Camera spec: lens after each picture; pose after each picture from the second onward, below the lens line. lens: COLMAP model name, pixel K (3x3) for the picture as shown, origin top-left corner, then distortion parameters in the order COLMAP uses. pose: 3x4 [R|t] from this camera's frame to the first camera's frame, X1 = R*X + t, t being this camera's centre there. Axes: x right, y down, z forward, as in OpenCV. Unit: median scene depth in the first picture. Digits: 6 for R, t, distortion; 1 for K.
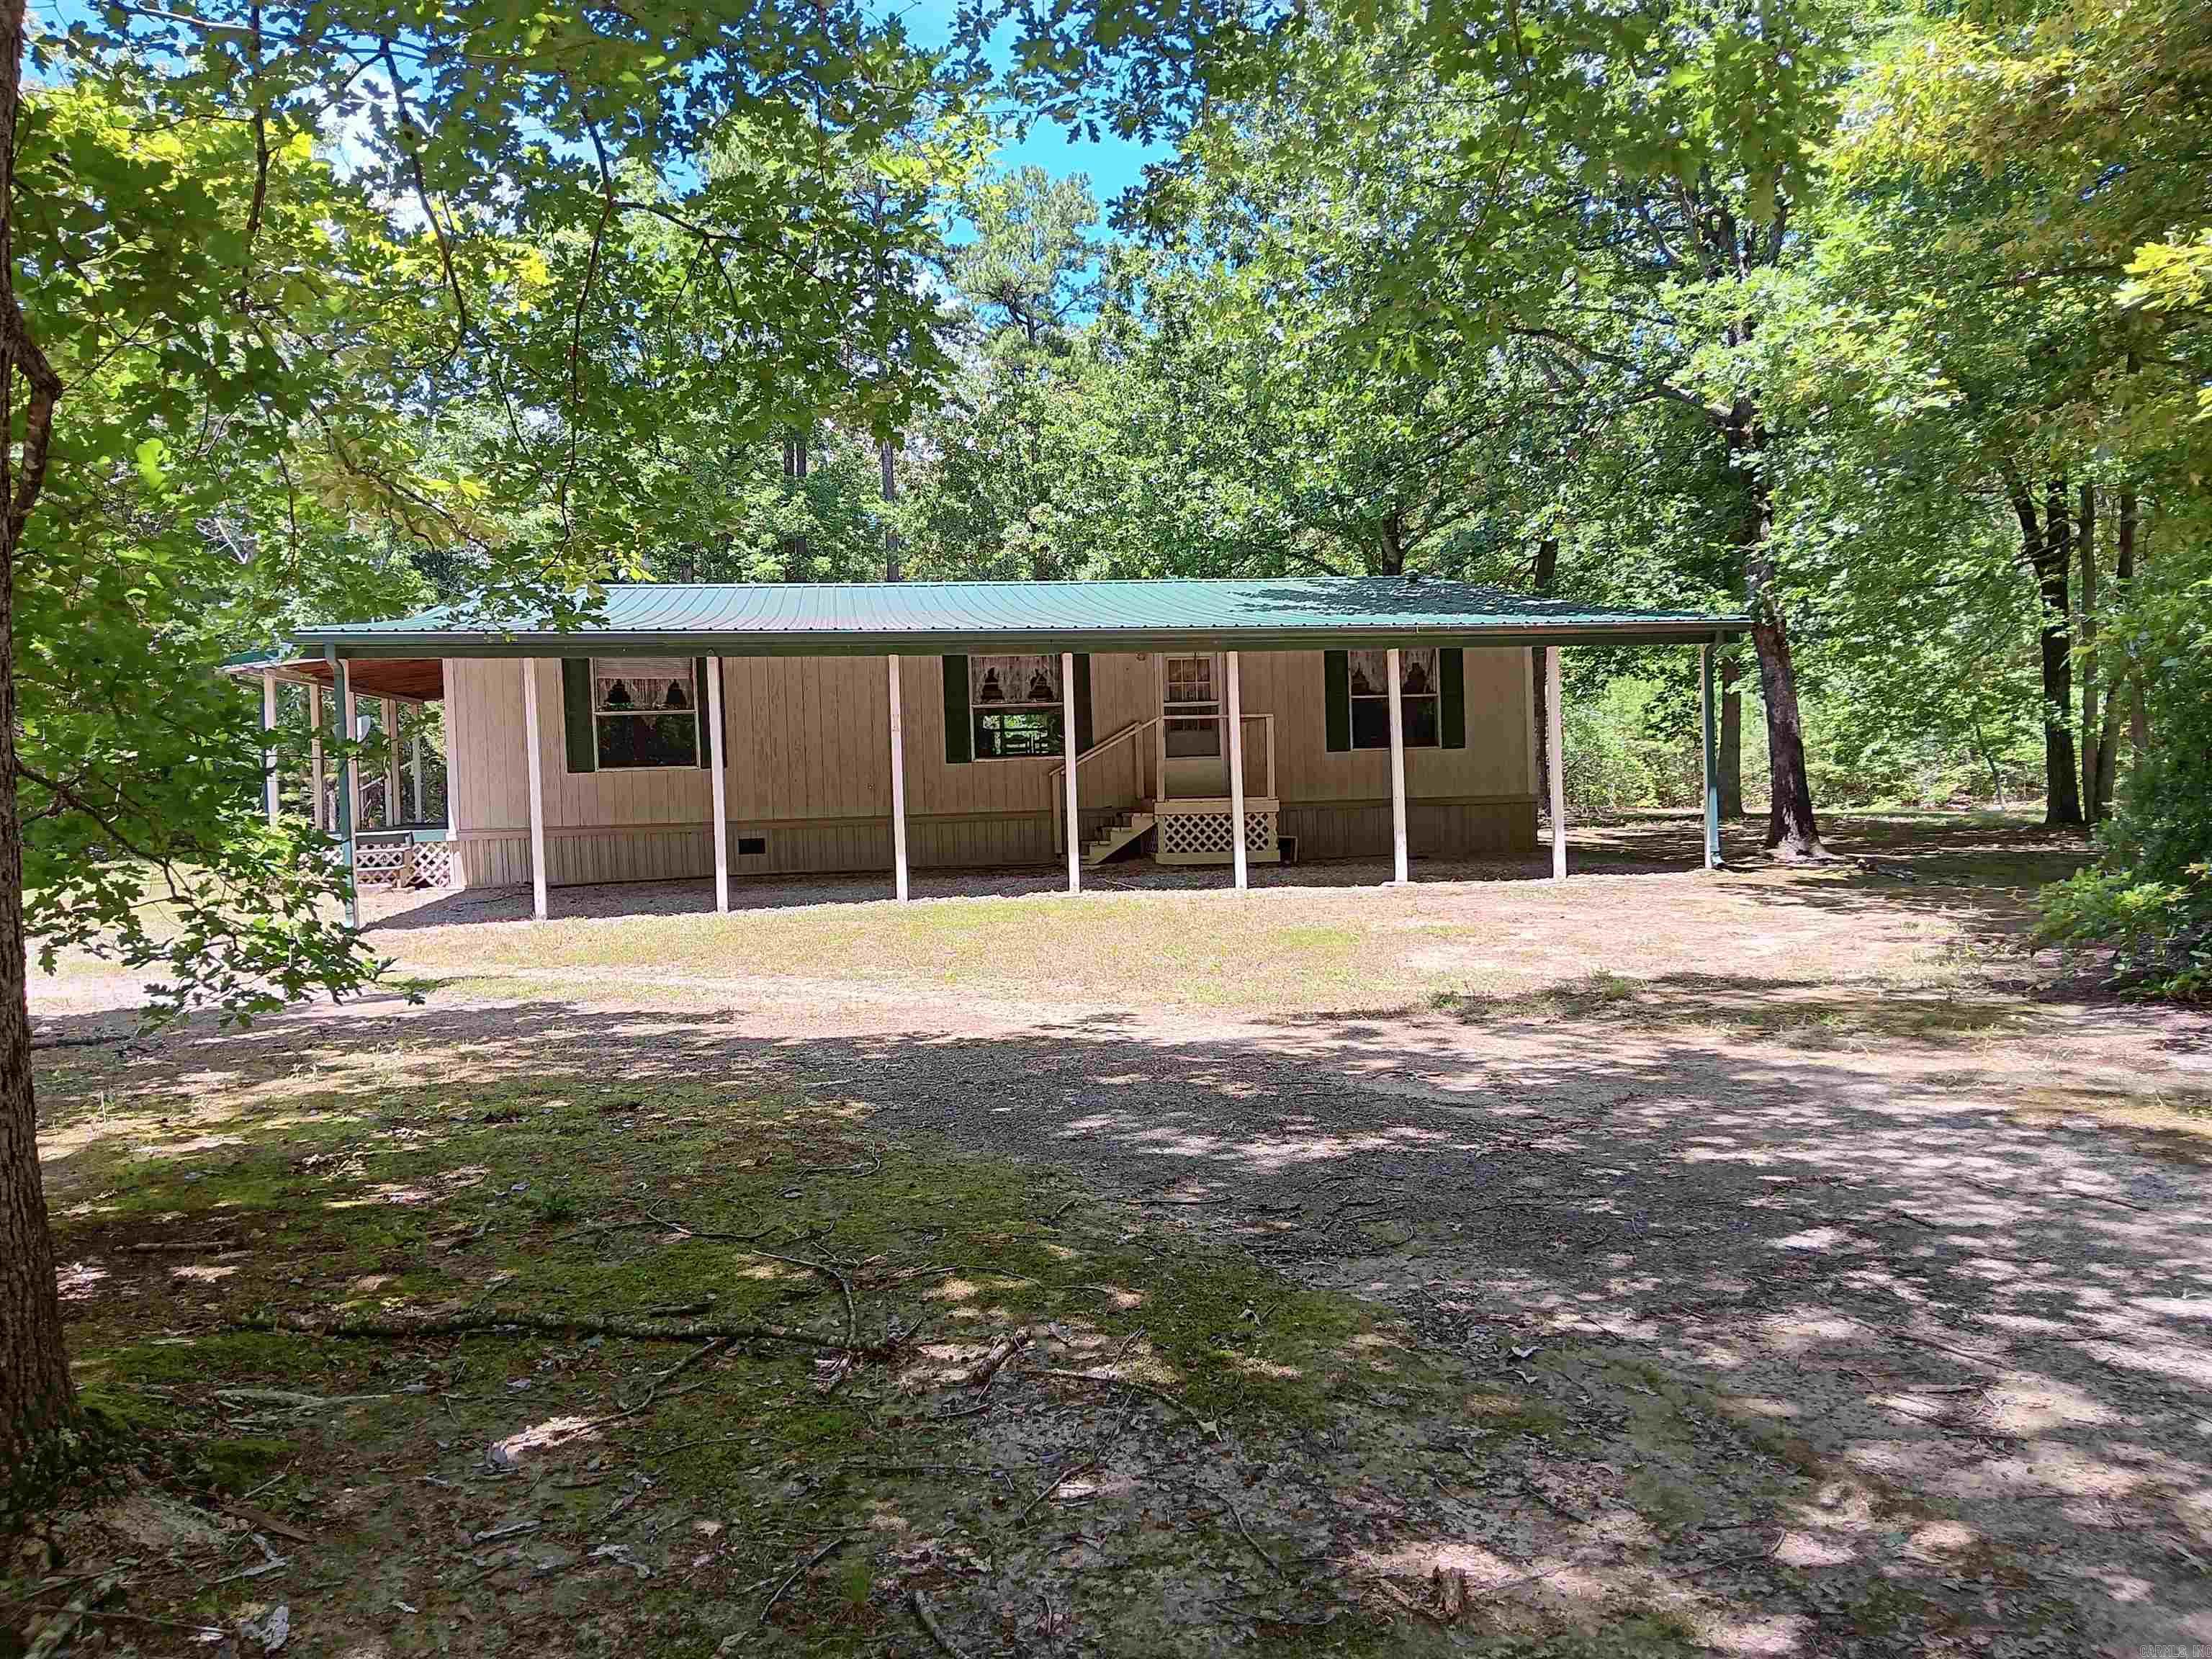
lens RADIAL K [[1667.0, 0, 1106.0], [0, 1667.0, 829.5], [0, 0, 1]] dist [-0.000815, -0.000510]
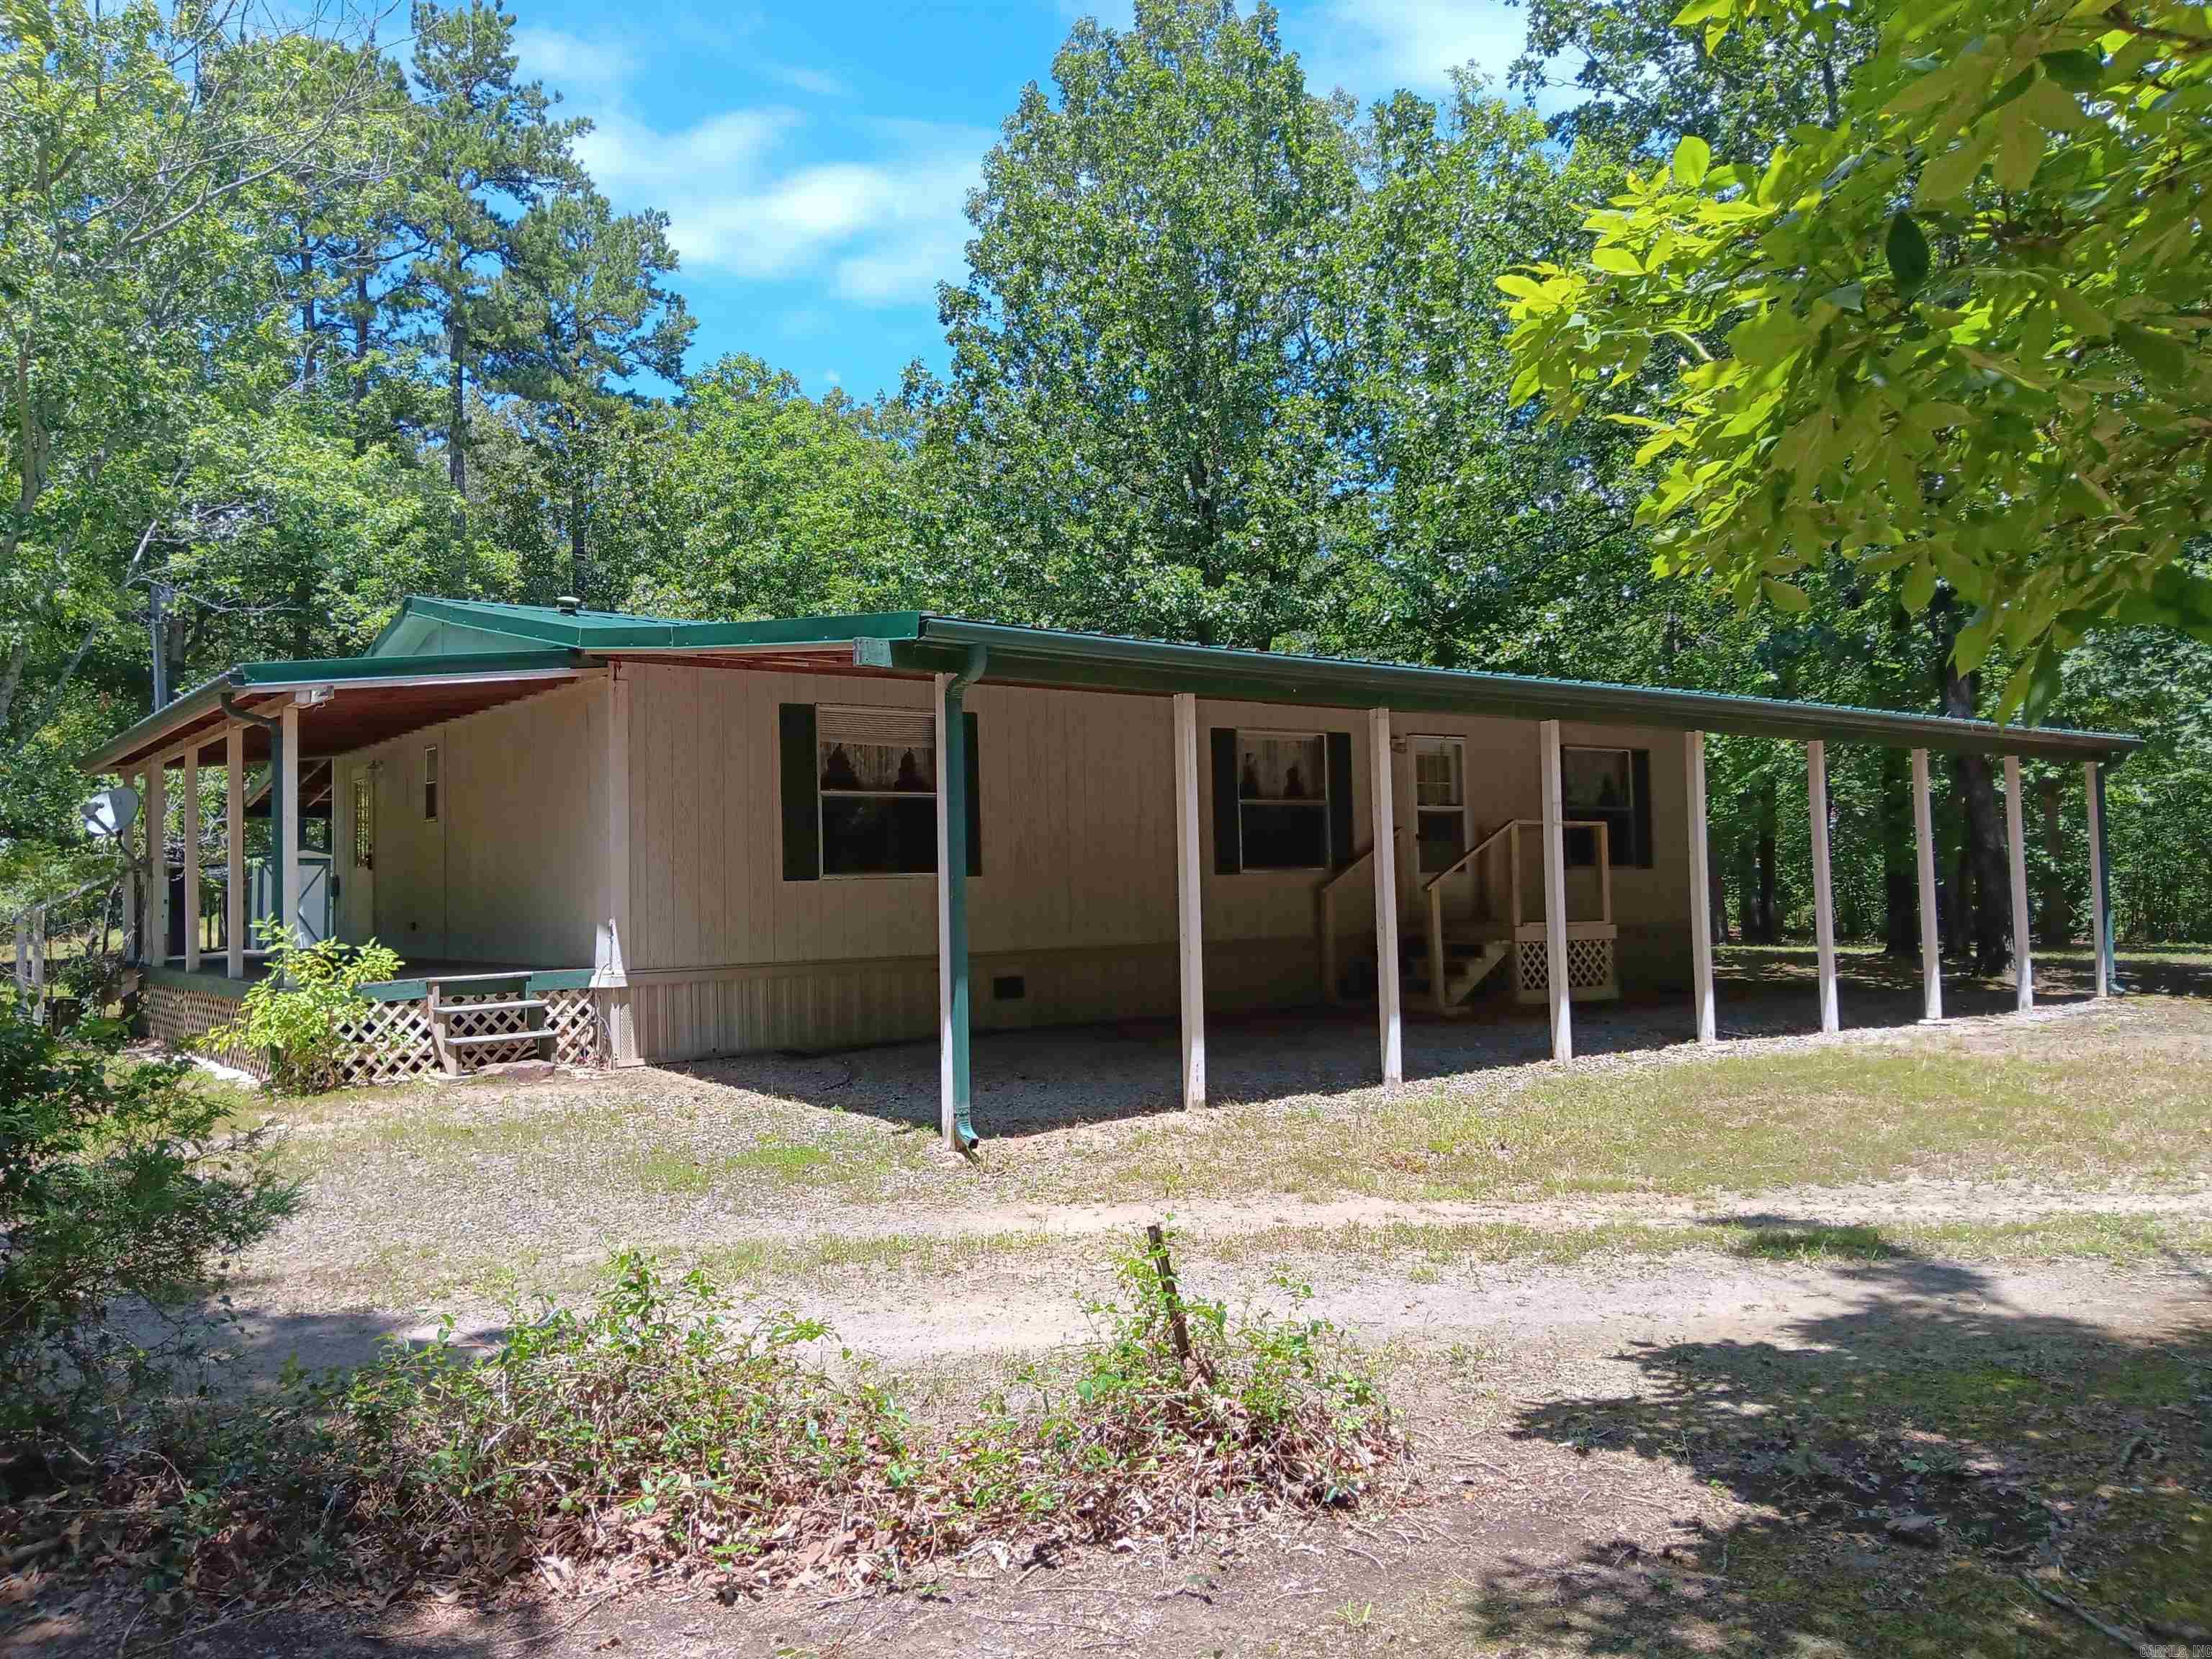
lens RADIAL K [[1667.0, 0, 1106.0], [0, 1667.0, 829.5], [0, 0, 1]] dist [-0.000815, -0.000510]
pose [[0.871017, 0.030837, 0.490284, -0.534130], [0.010143, 0.996686, -0.080709, -0.000193], [-0.491149, 0.075272, 0.867818, 0.365808]]
